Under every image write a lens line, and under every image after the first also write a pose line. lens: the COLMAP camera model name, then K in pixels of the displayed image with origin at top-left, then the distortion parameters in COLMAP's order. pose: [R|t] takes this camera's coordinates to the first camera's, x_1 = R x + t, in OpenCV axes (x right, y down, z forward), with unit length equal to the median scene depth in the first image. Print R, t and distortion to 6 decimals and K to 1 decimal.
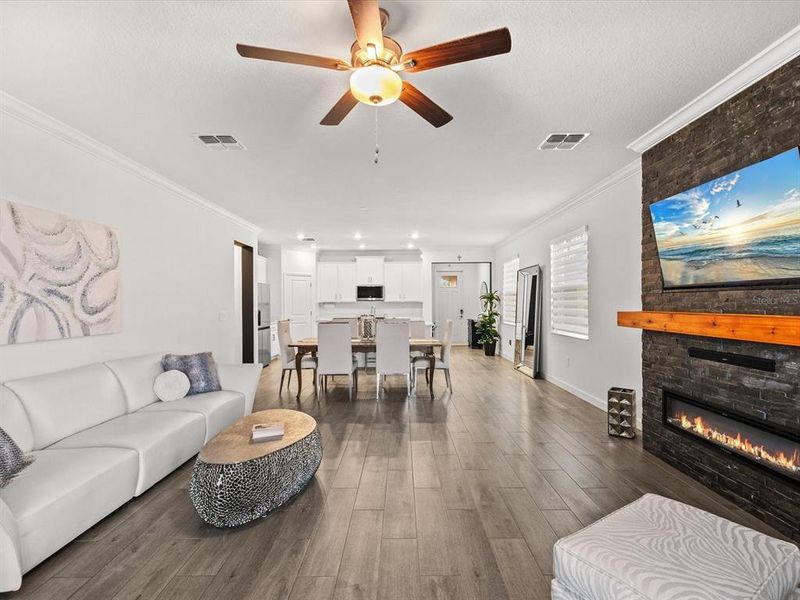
lens RADIAL K [[386.4, 0, 401.7], [0, 386.4, 304.0], [0, 0, 1]] dist [0.002564, 0.001046]
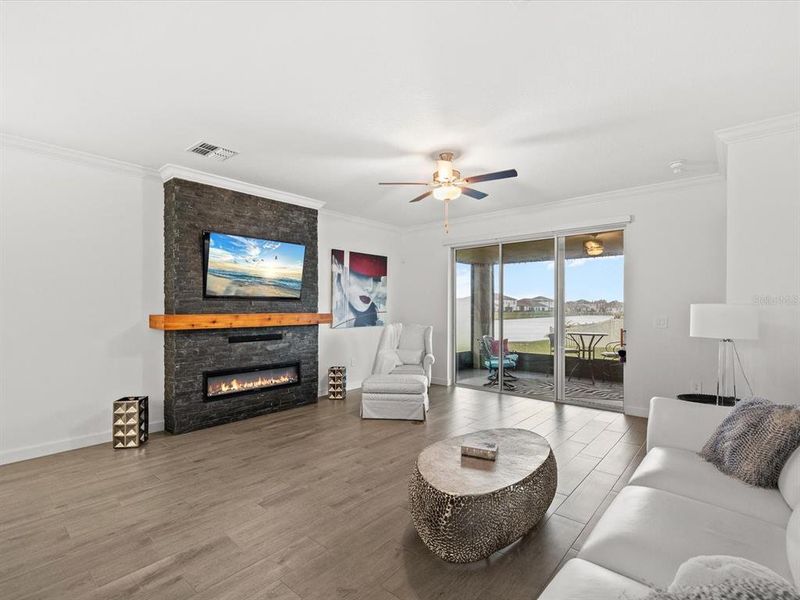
lens RADIAL K [[386.4, 0, 399.8], [0, 386.4, 304.8], [0, 0, 1]] dist [0.002564, 0.001046]
pose [[-0.759986, 0.004524, 0.649924, -0.764244], [0.000921, 0.999982, -0.005884, -0.005005], [-0.649939, -0.003873, -0.759977, 1.761722]]
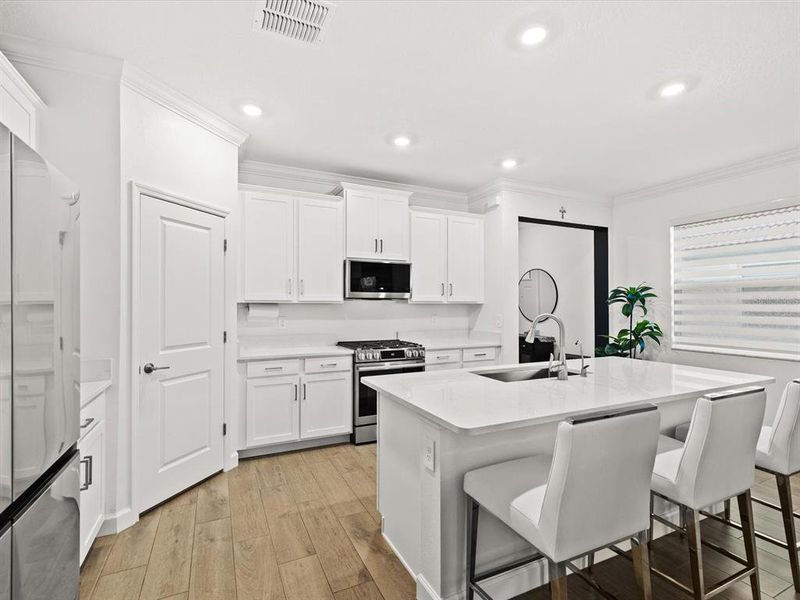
lens RADIAL K [[386.4, 0, 401.3], [0, 386.4, 297.7], [0, 0, 1]] dist [0.002564, 0.001046]
pose [[0.898857, 0.014903, 0.437989, -0.822171], [-0.004005, 0.999659, -0.025794, 0.000593], [-0.438224, 0.021431, 0.898610, 2.234867]]
